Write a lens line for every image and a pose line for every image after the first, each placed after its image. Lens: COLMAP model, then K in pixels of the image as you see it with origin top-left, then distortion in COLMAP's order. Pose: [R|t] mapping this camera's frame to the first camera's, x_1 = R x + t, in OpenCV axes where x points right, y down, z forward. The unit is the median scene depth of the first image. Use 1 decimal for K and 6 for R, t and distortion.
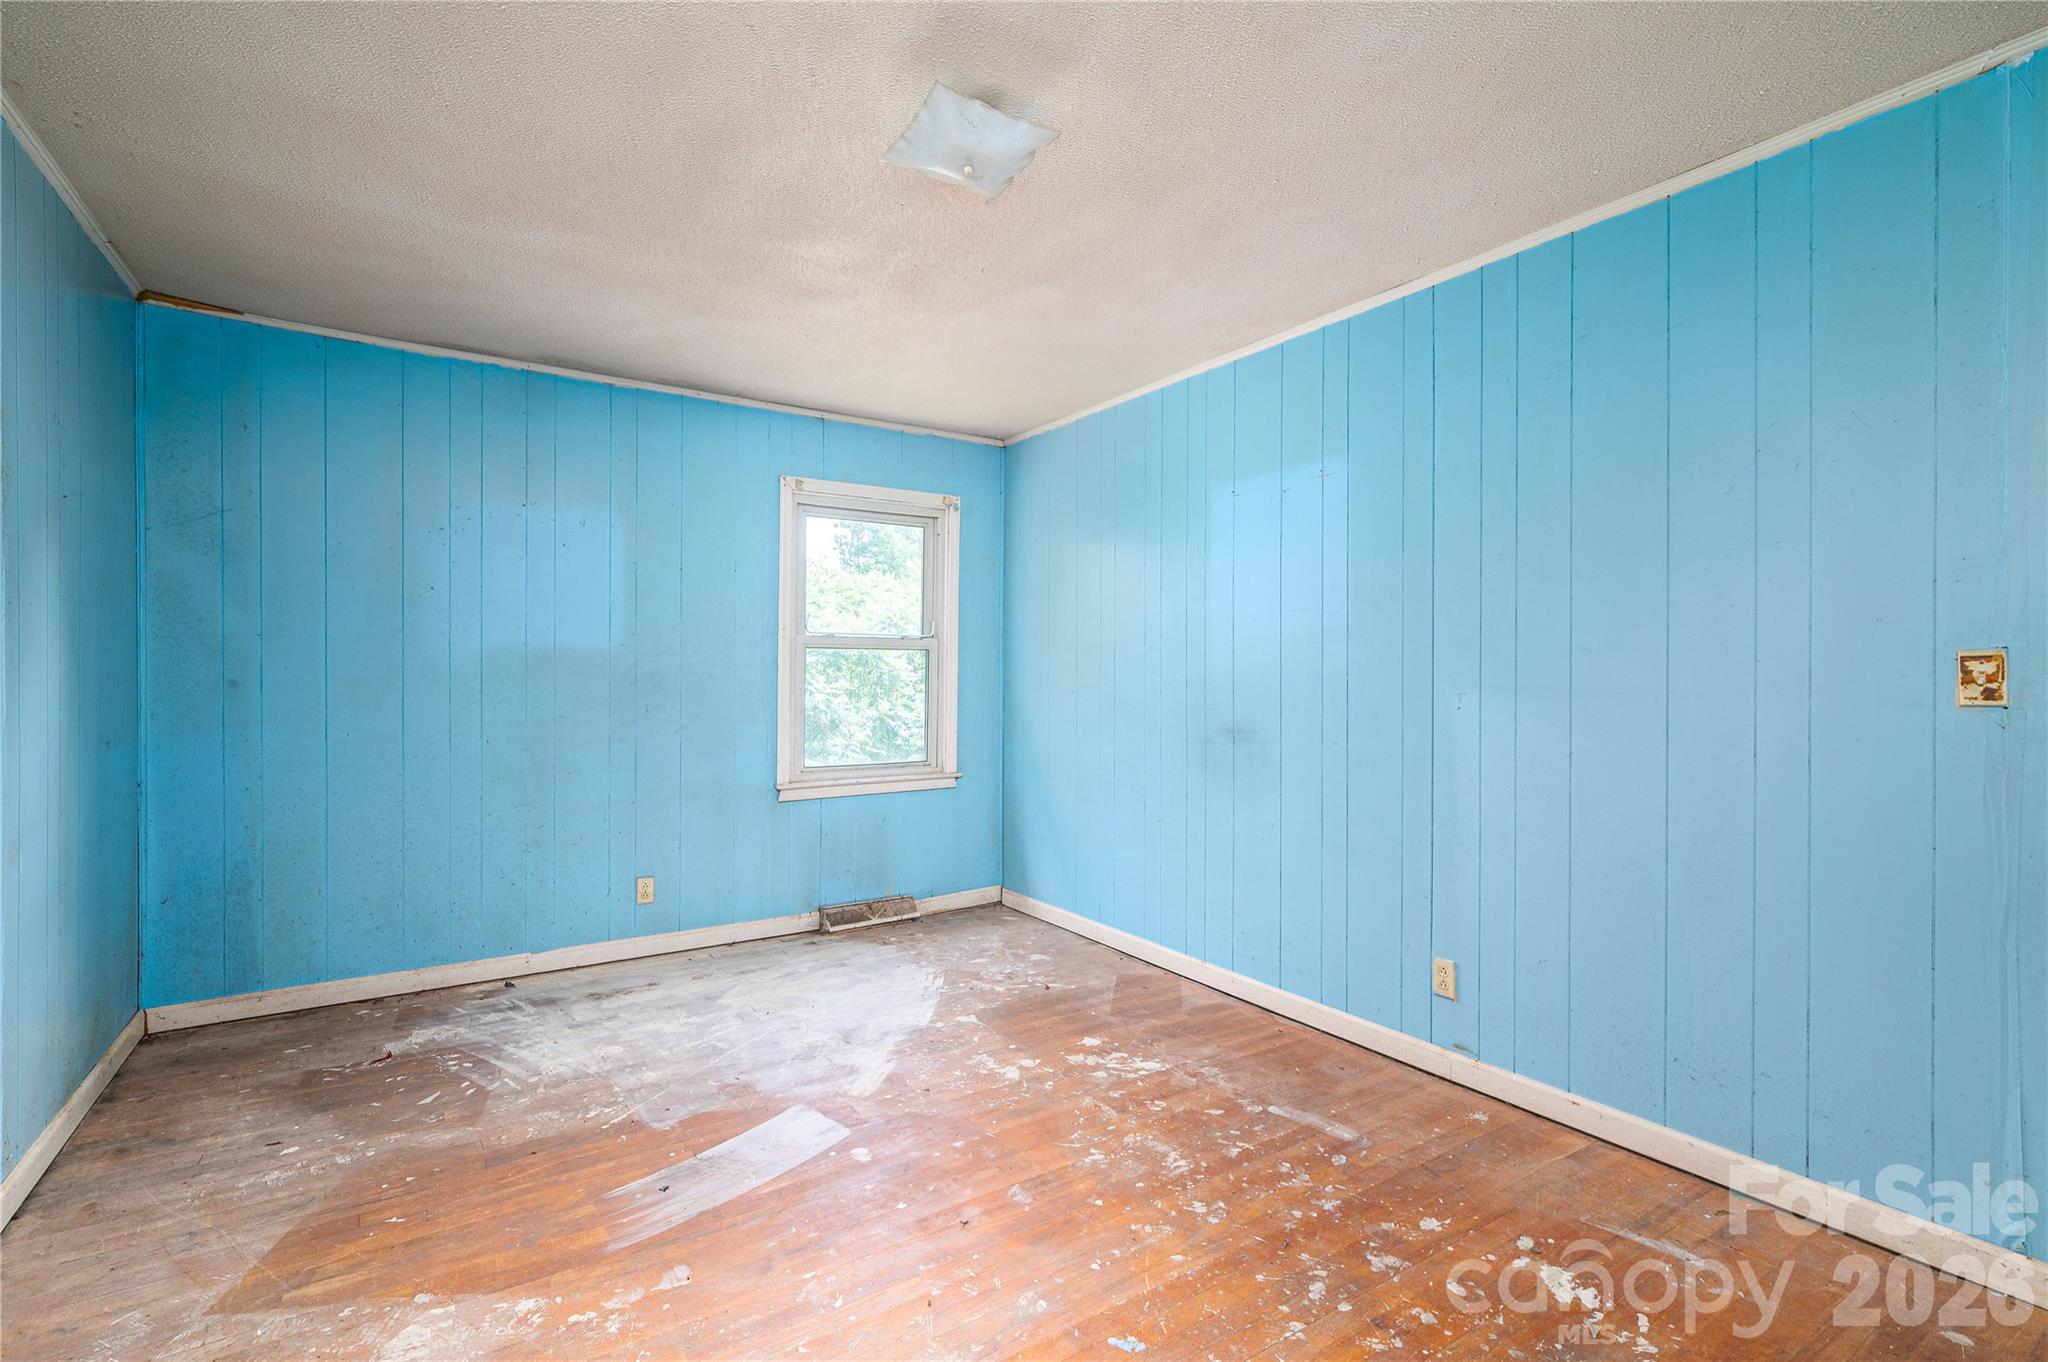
lens RADIAL K [[914.0, 0, 1029.4], [0, 914.0, 677.5], [0, 0, 1]] dist [-0.000261, -0.000192]
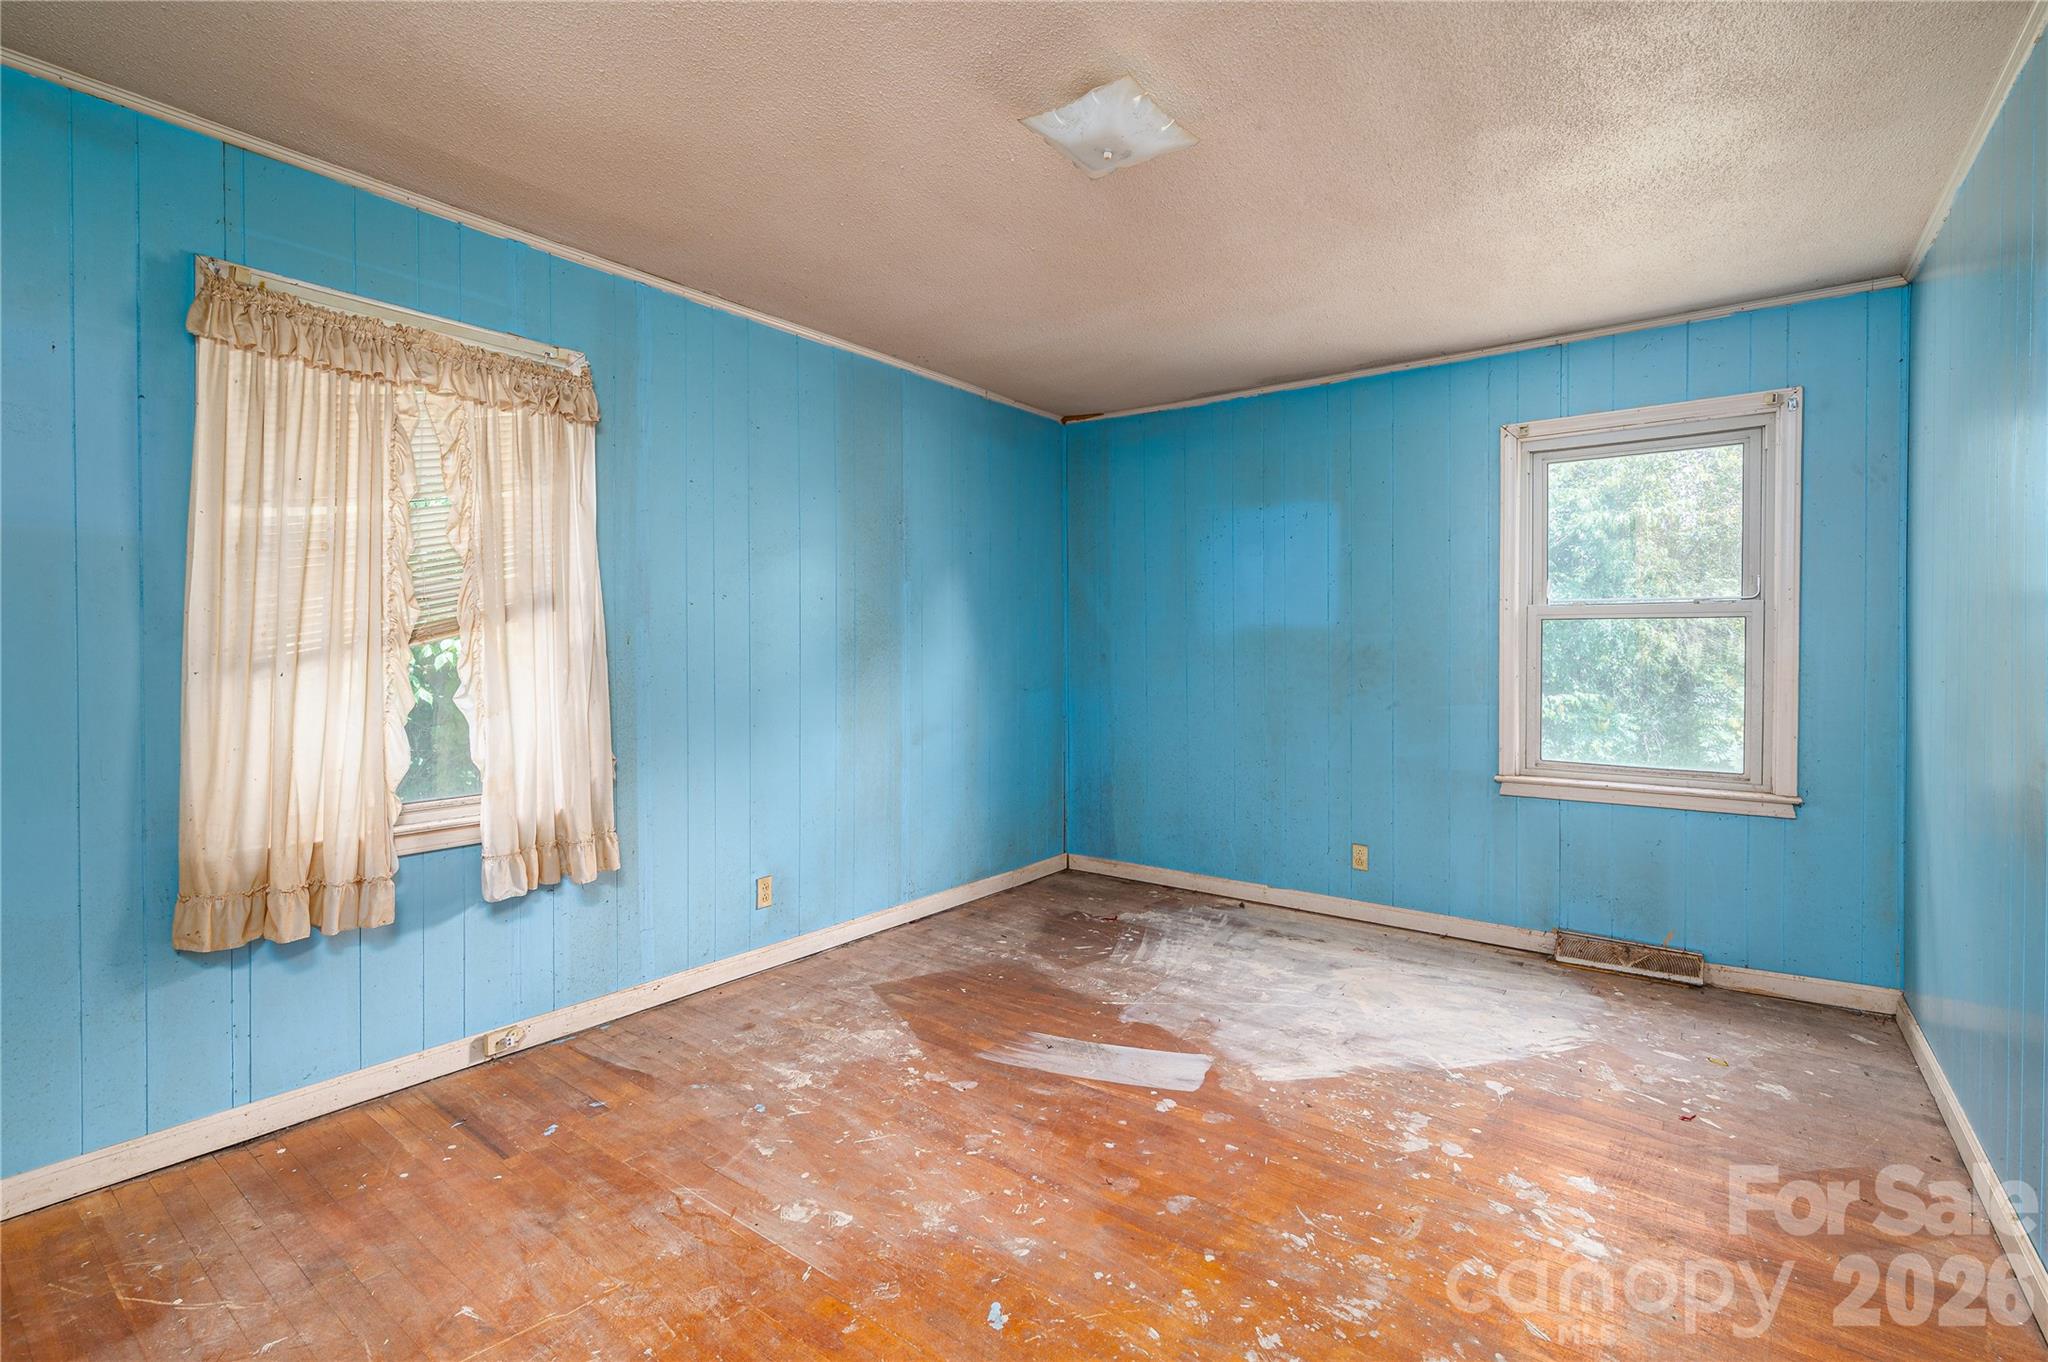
lens RADIAL K [[914.0, 0, 1029.4], [0, 914.0, 677.5], [0, 0, 1]] dist [-0.000261, -0.000192]
pose [[0.344578, 0.027293, -0.938361, 0.512983], [-0.005938, 0.999621, 0.026894, 0.000072], [0.938739, -0.003695, 0.344609, 0.339931]]
